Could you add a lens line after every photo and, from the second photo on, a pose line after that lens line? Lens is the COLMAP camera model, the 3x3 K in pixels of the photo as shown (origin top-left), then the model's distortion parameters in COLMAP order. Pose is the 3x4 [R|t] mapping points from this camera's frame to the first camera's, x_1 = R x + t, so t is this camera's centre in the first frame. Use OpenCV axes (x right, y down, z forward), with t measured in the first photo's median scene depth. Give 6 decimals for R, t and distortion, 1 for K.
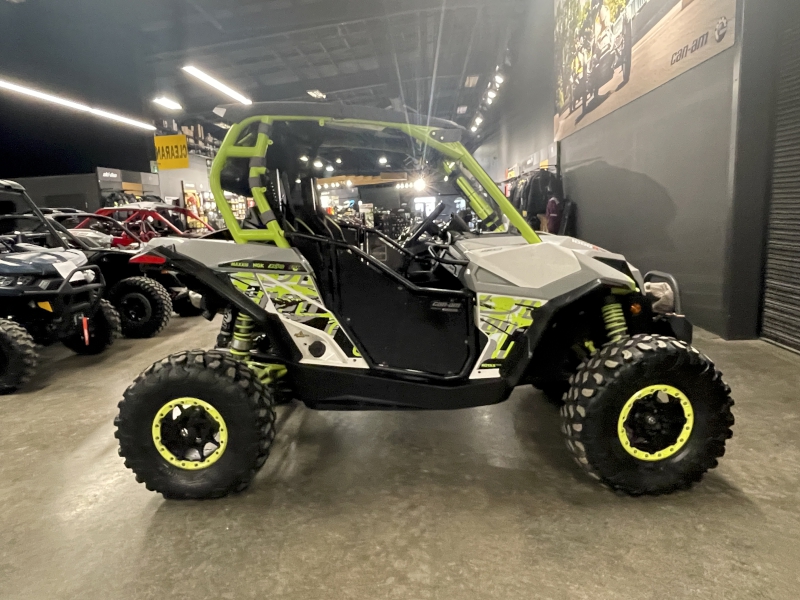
lens RADIAL K [[540.2, 0, 396.2], [0, 540.2, 300.1], [0, 0, 1]] dist [-0.005191, -0.001011]
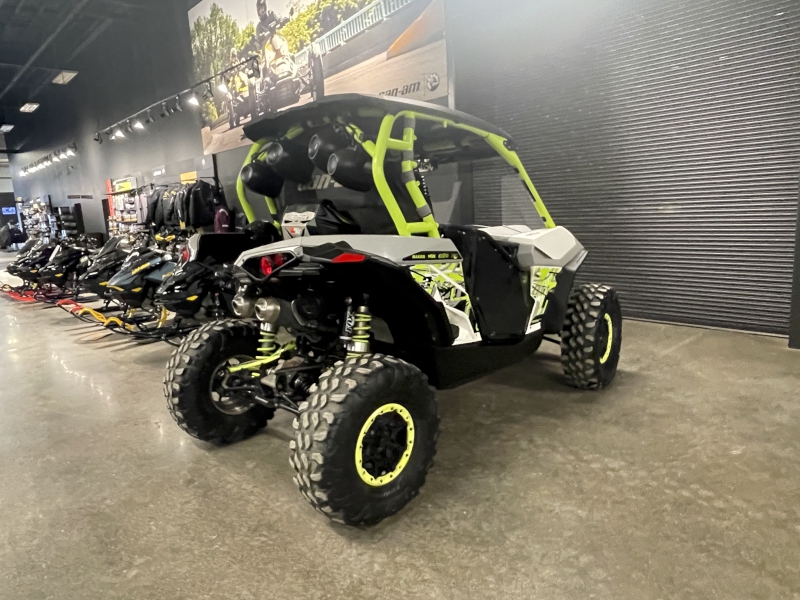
lens RADIAL K [[532.3, 0, 401.4], [0, 532.3, 300.0], [0, 0, 1]] dist [-0.000865, 0.000003]
pose [[0.673845, -0.125624, 0.728115, -1.015258], [0.145869, 0.988664, 0.035580, -0.025460], [-0.724331, 0.082234, 0.684531, 0.344765]]
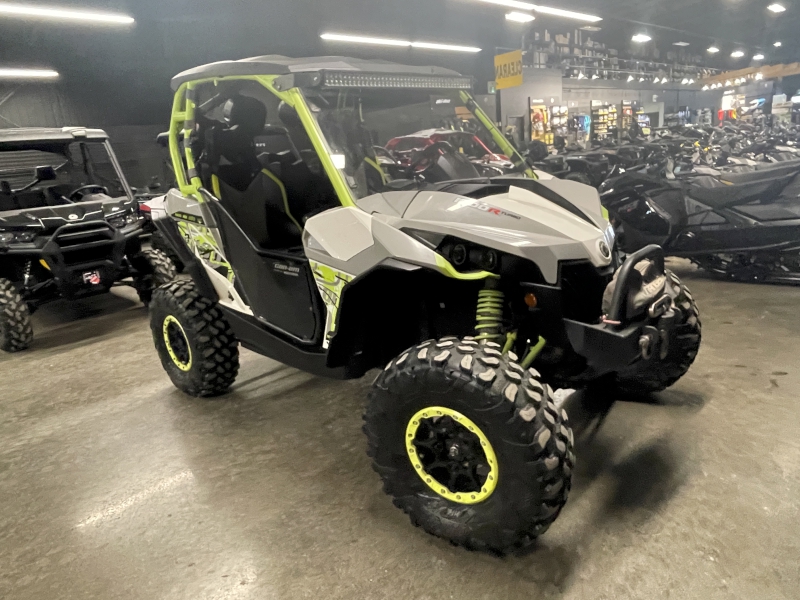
lens RADIAL K [[540.2, 0, 396.2], [0, 540.2, 300.1], [0, 0, 1]] dist [-0.005191, -0.001011]
pose [[0.744154, 0.152017, -0.650481, 0.860981], [-0.046574, 0.983199, 0.176493, -0.112343], [0.666382, -0.101043, 0.738732, 0.405124]]
